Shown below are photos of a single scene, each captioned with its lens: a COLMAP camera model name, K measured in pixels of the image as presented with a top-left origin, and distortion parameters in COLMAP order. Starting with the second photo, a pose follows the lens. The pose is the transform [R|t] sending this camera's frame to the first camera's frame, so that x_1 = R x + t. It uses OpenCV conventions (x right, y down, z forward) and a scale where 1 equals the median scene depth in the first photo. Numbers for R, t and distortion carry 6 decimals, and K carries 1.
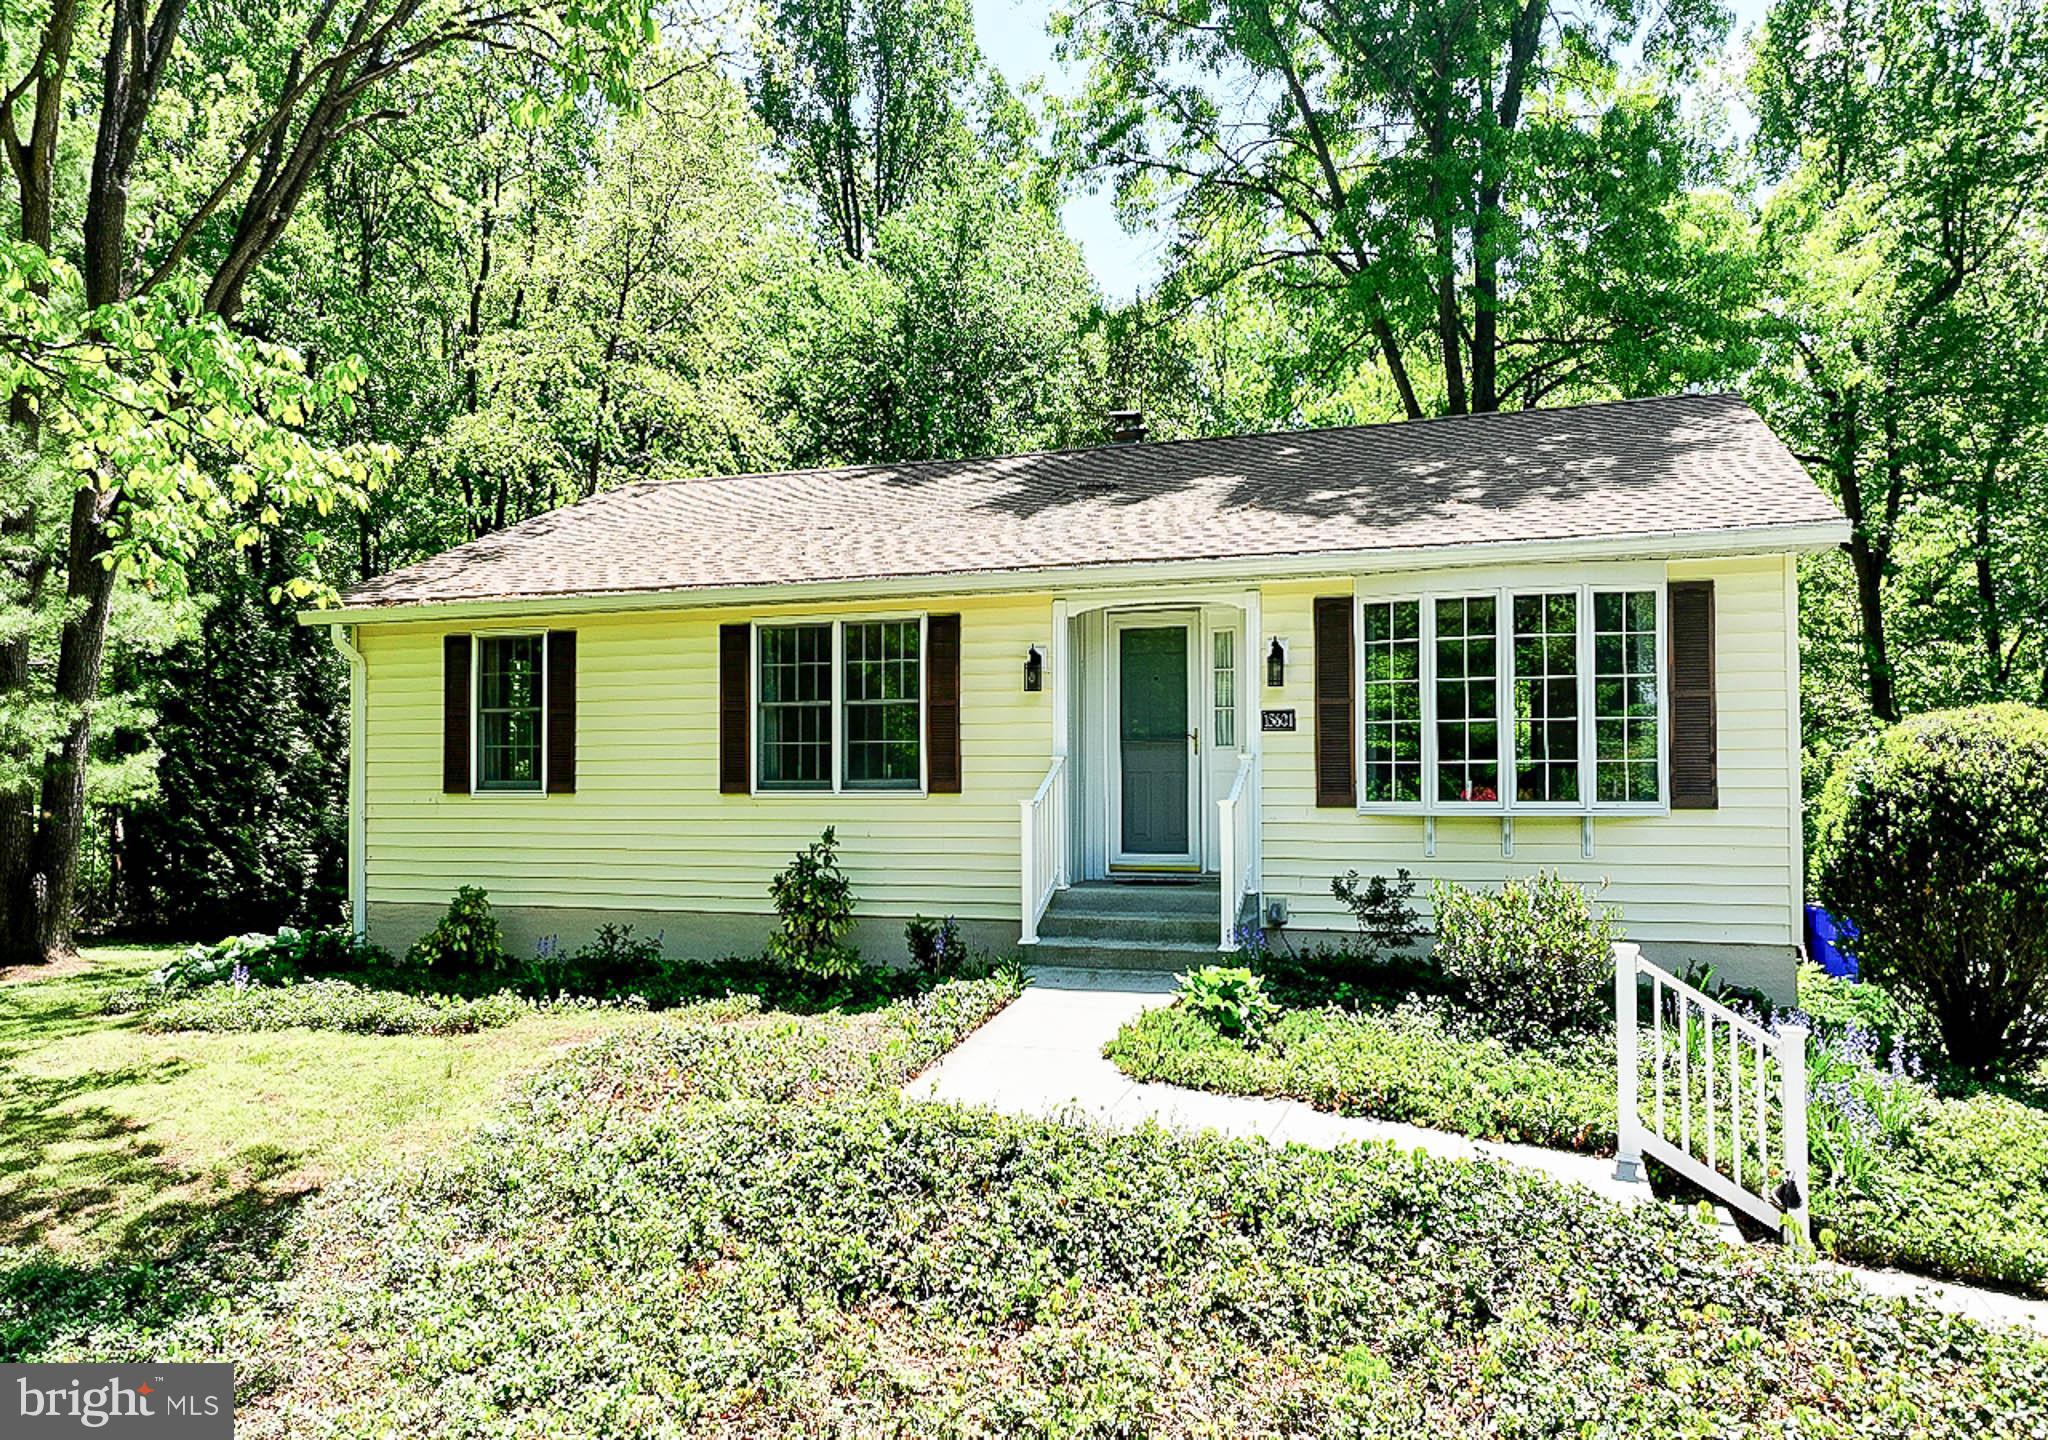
lens RADIAL K [[1437.3, 0, 1031.4], [0, 1437.3, 748.8], [0, 0, 1]] dist [0.007450, 0.003995]
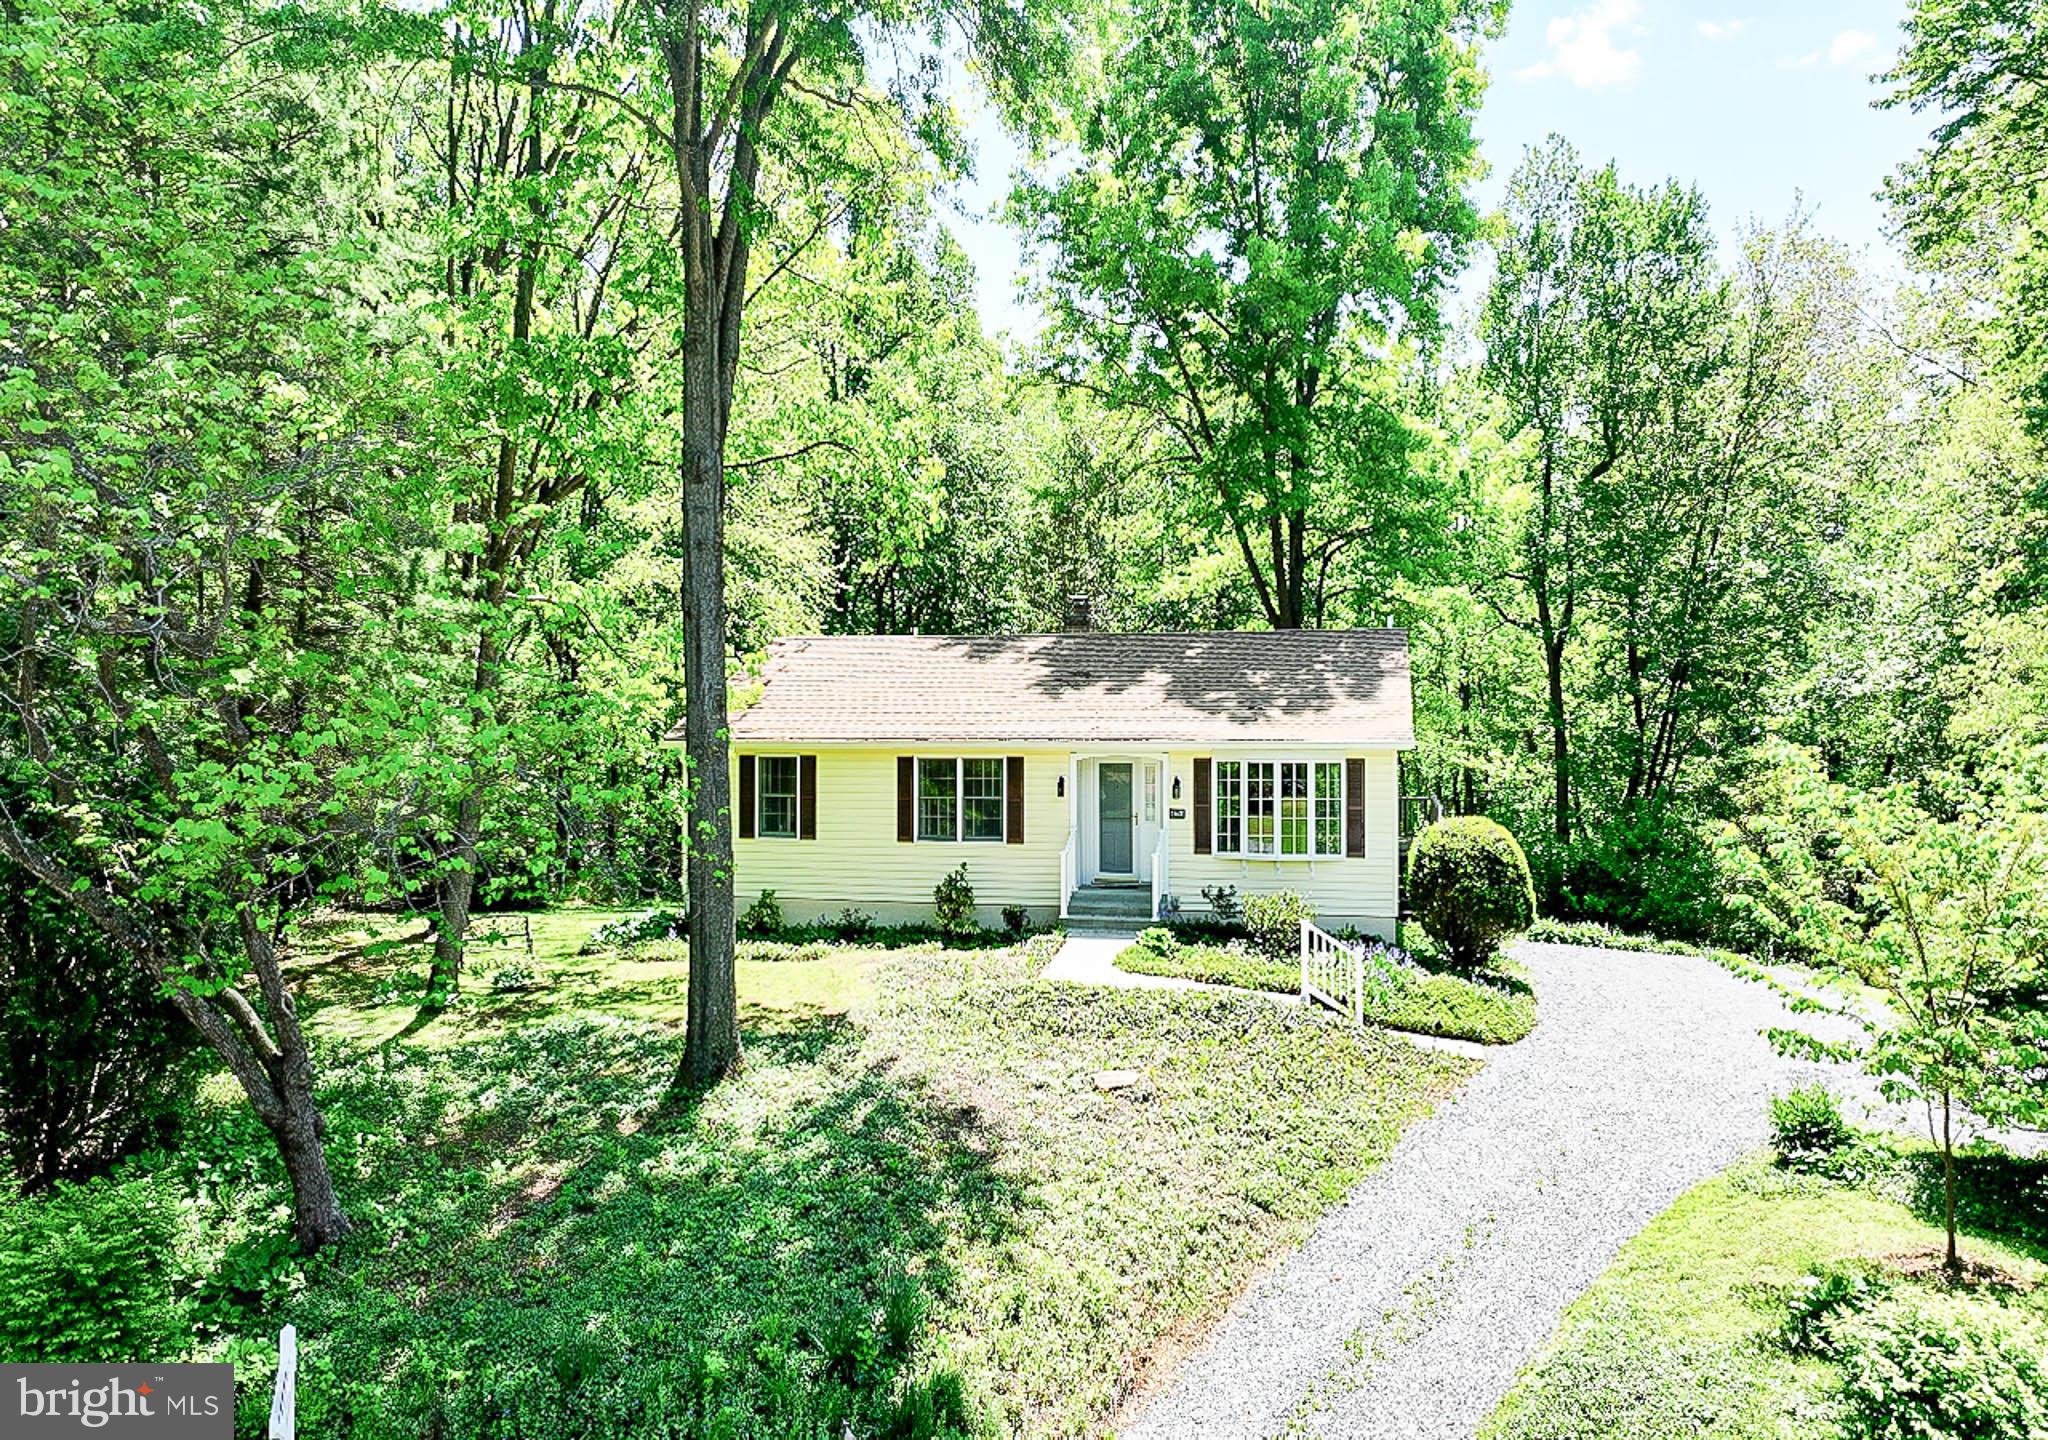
lens RADIAL K [[1435.5, 0, 1024.0], [0, 1435.5, 720.0], [0, 0, 1]] dist [-0.001772, -0.001698]
pose [[0.996085, 0.004228, 0.088299, -0.262254], [-0.005520, 0.999881, 0.014390, -0.200222], [-0.088228, -0.014821, 0.995990, -1.190723]]
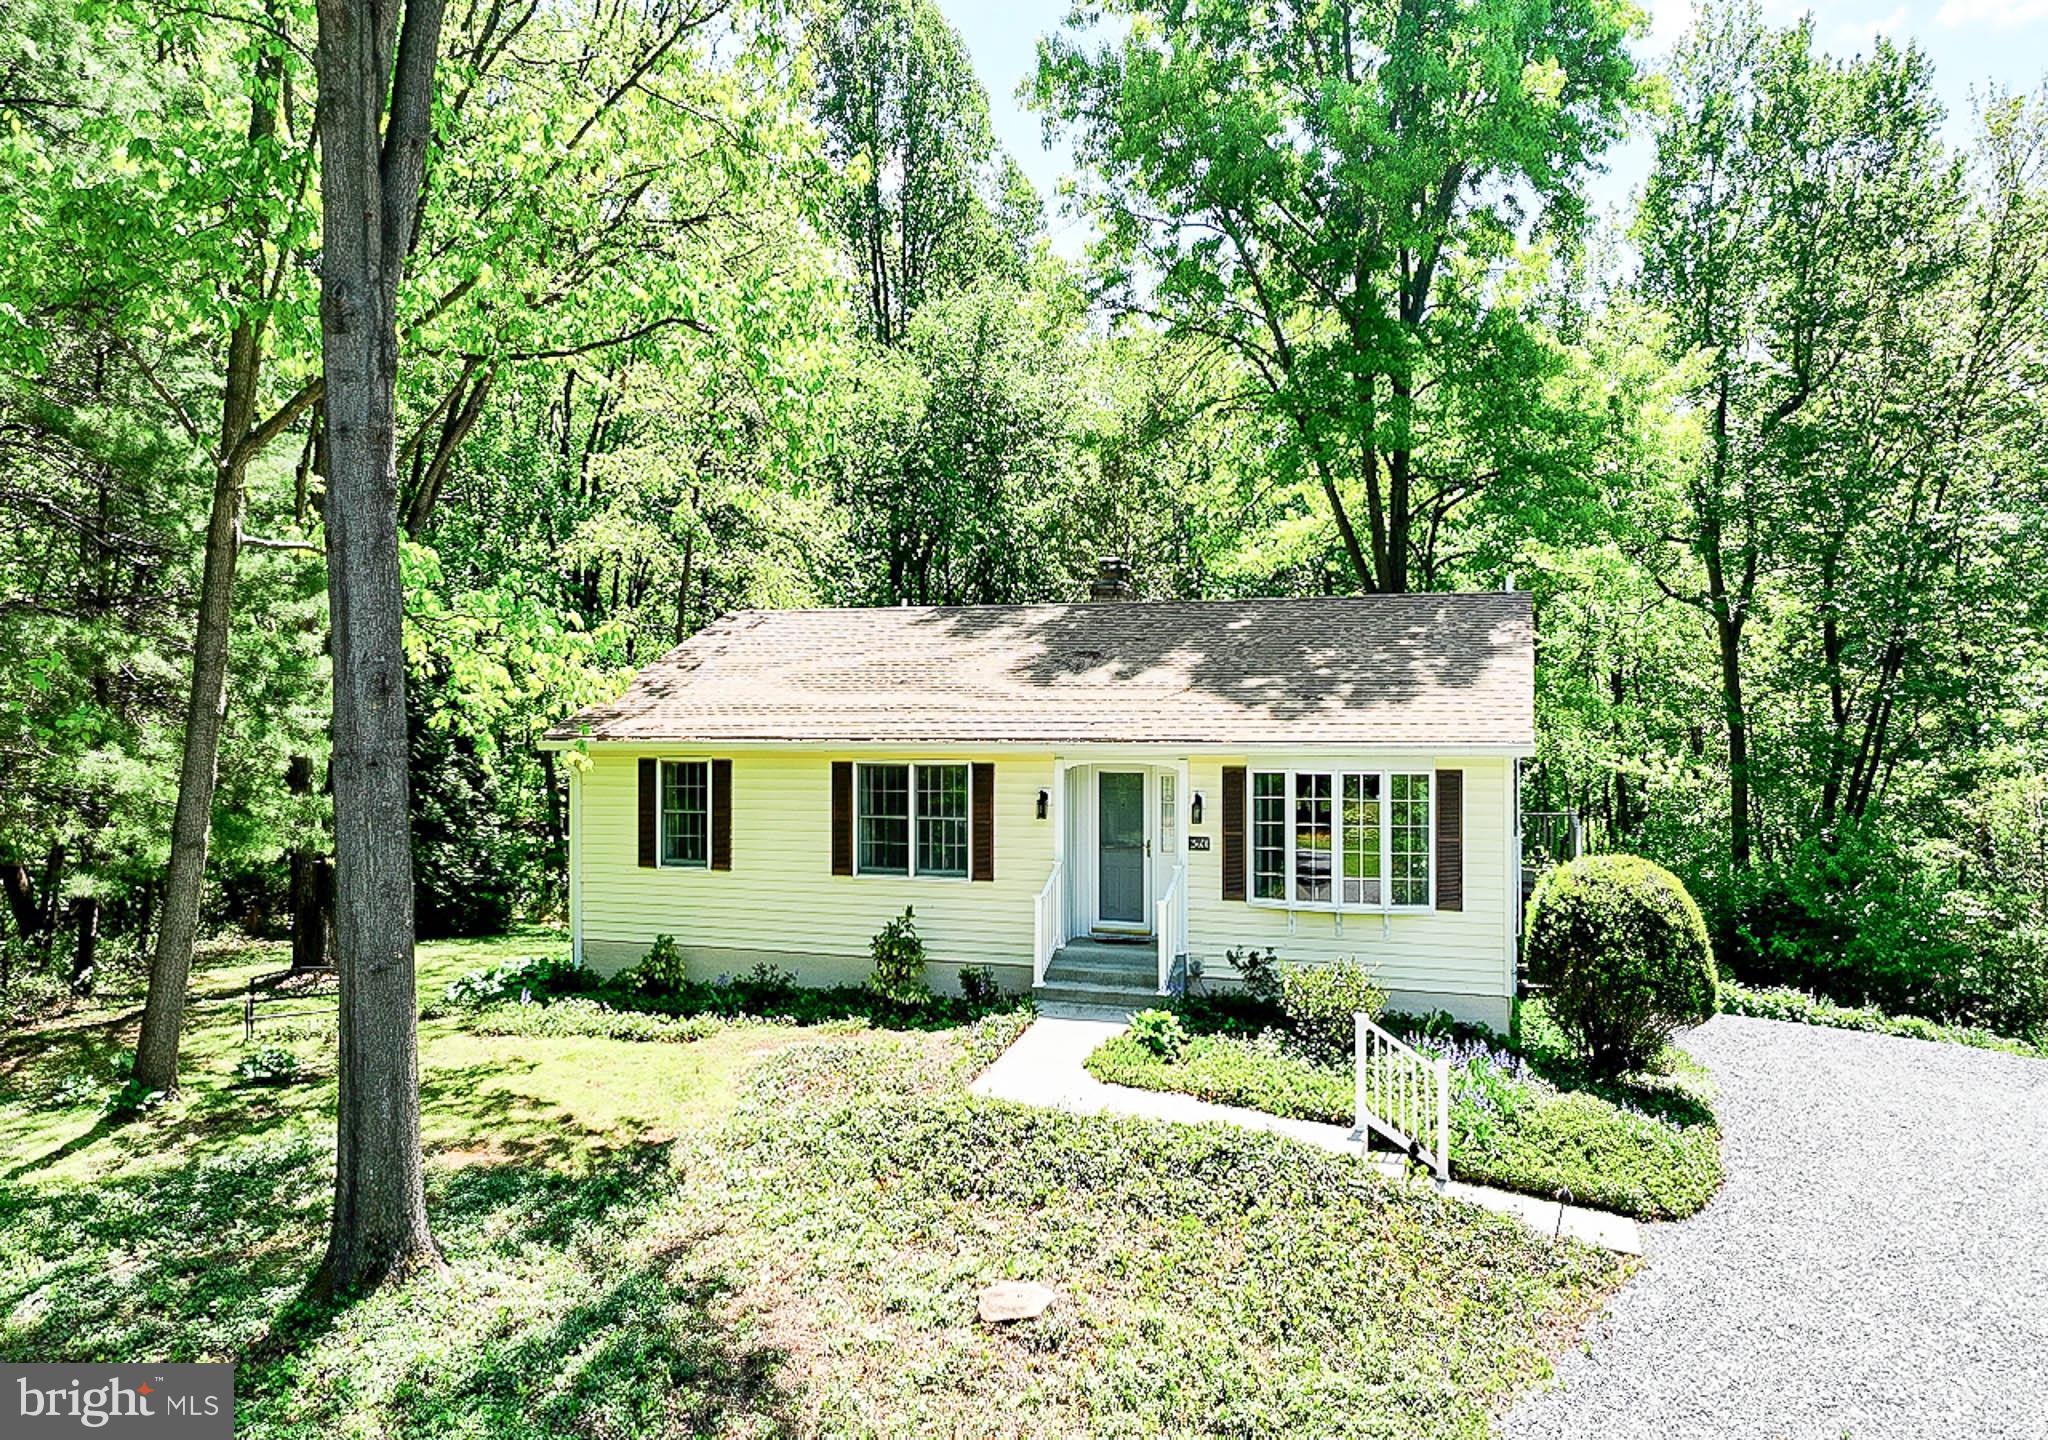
lens RADIAL K [[1435.5, 0, 1024.0], [0, 1435.5, 720.0], [0, 0, 1]] dist [-0.001772, -0.001698]
pose [[0.999966, 0.005119, -0.006421, -0.009674], [-0.005000, 0.999817, 0.018488, -0.191140], [0.006514, -0.018455, 0.999808, -0.588708]]
